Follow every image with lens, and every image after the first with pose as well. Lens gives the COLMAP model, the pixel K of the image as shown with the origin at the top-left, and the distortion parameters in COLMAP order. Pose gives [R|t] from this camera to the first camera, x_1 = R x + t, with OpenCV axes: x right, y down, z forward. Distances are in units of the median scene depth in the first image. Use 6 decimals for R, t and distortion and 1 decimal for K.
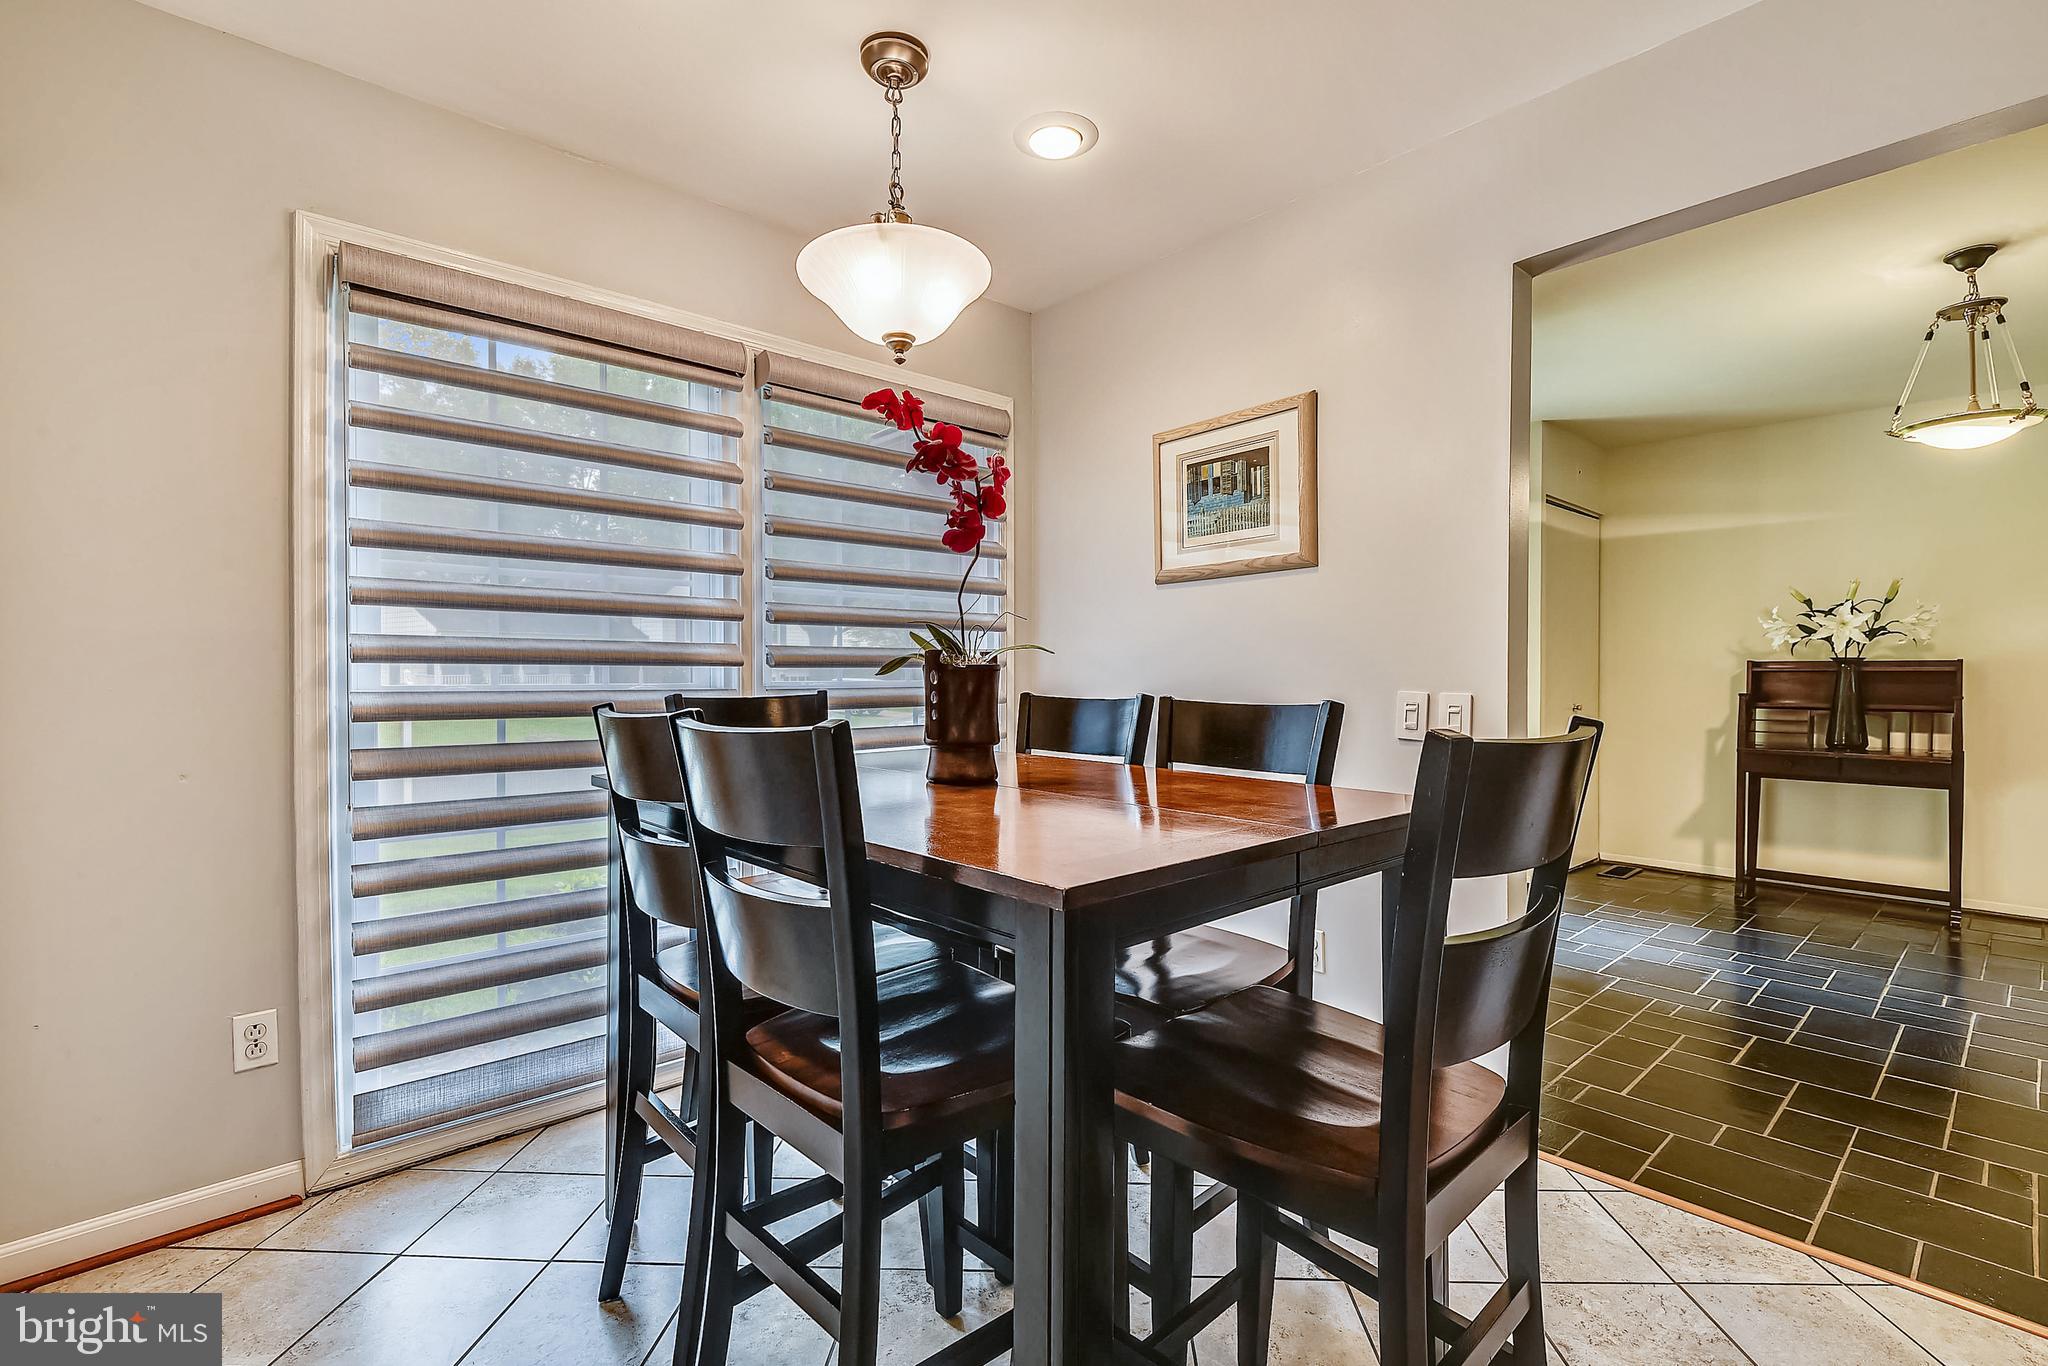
lens RADIAL K [[929.4, 0, 1062.8], [0, 929.4, 682.2], [0, 0, 1]] dist [-0.017463, -0.000585]
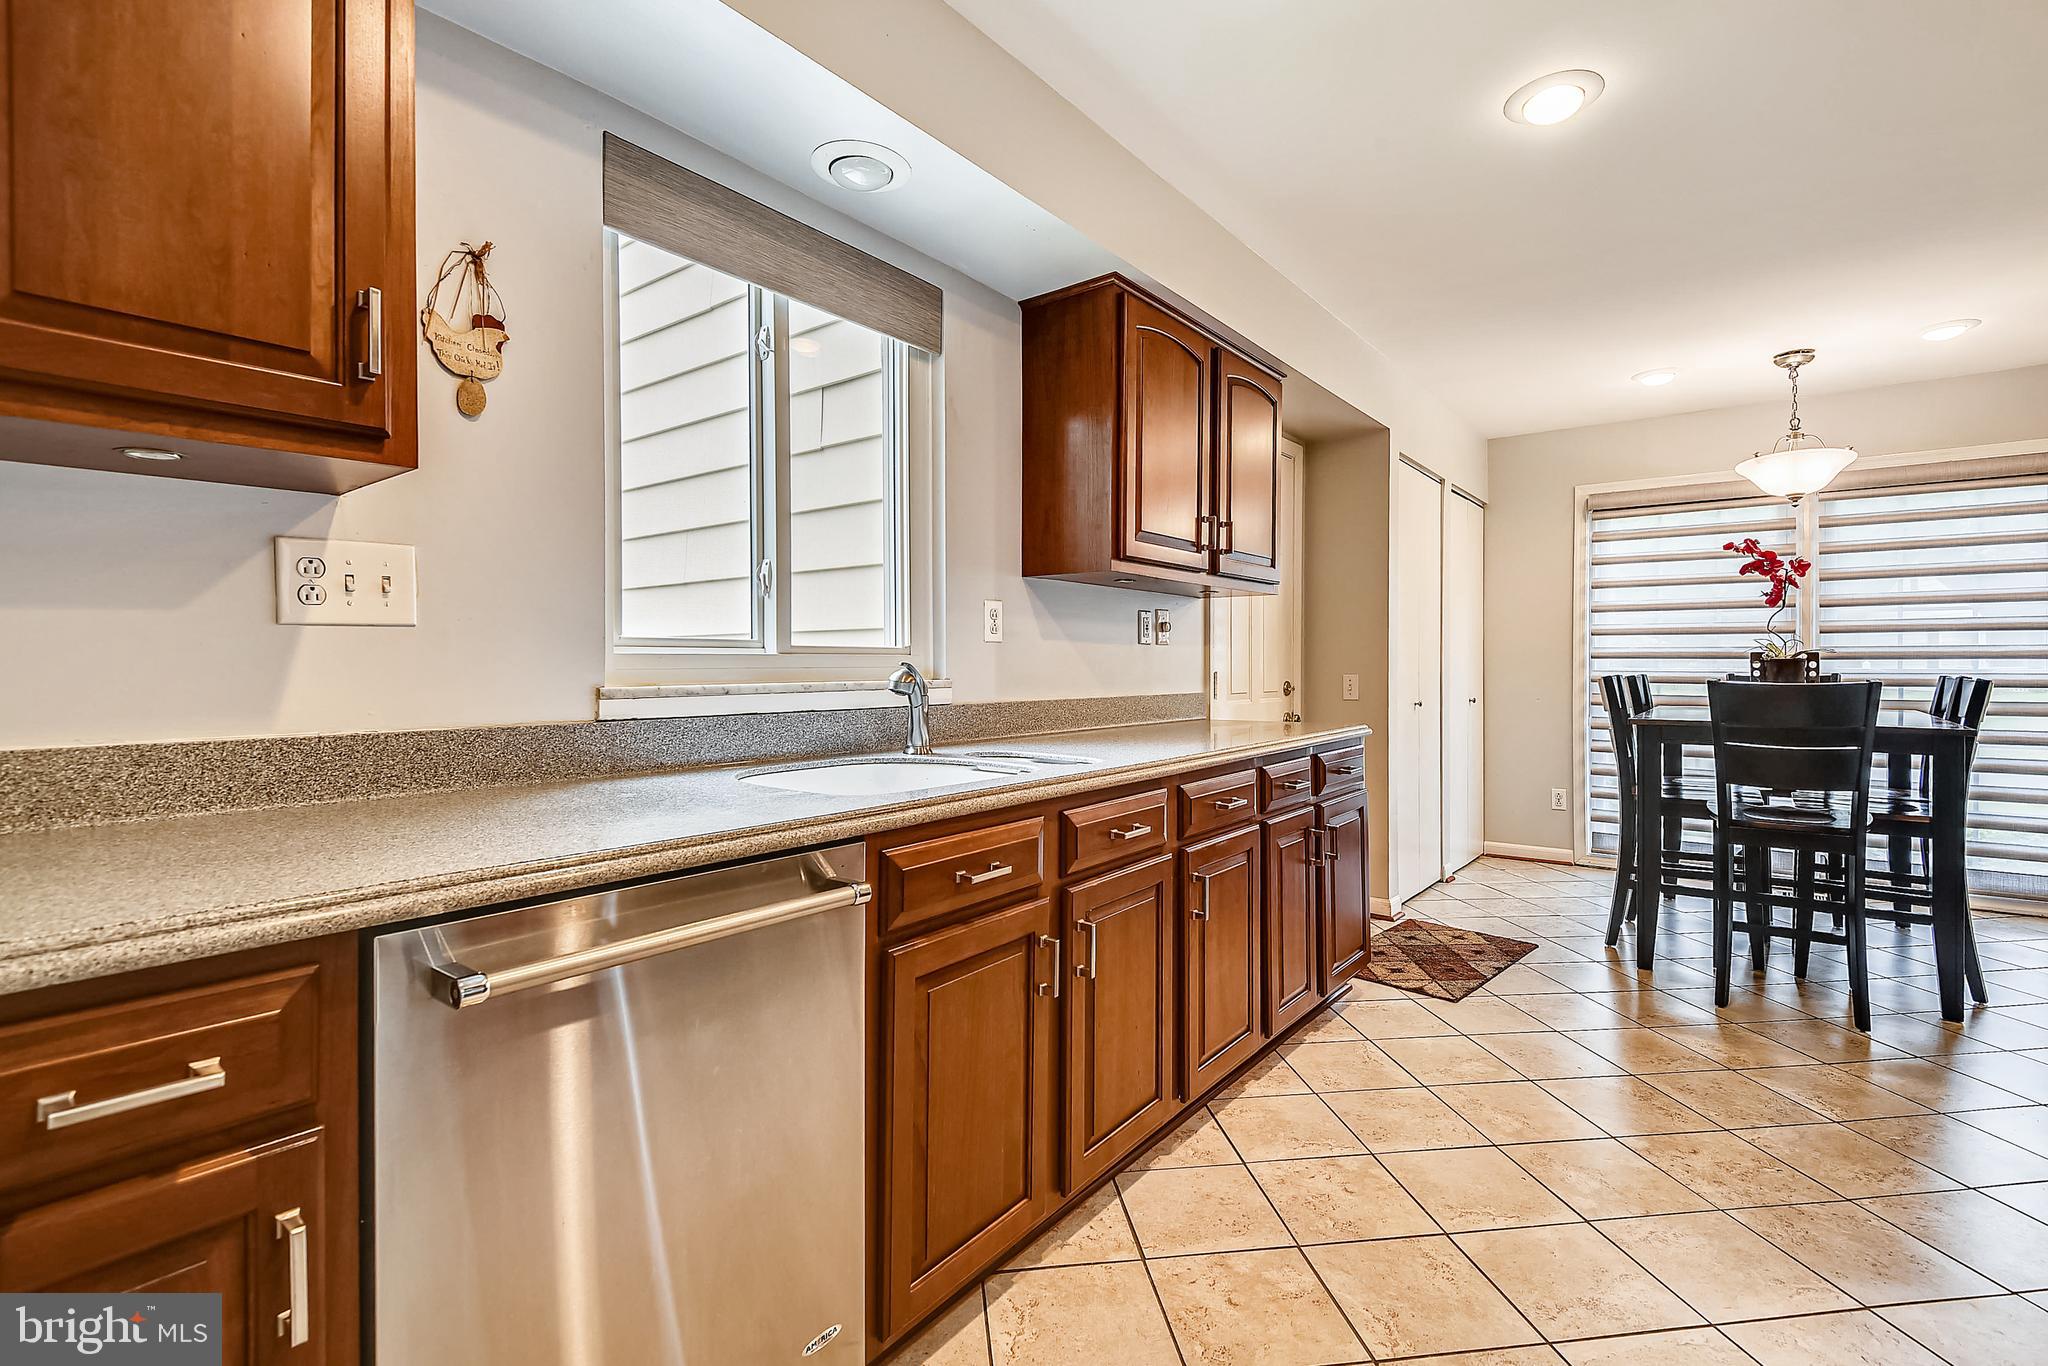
lens RADIAL K [[932.7, 0, 1049.8], [0, 932.7, 677.2], [0, 0, 1]] dist [0.030482, -0.000123]
pose [[0.171137, 0.008287, -0.985212, 1.591517], [-0.004907, 0.999959, 0.007558, 0.017442], [0.985235, 0.003541, 0.171171, -0.955146]]
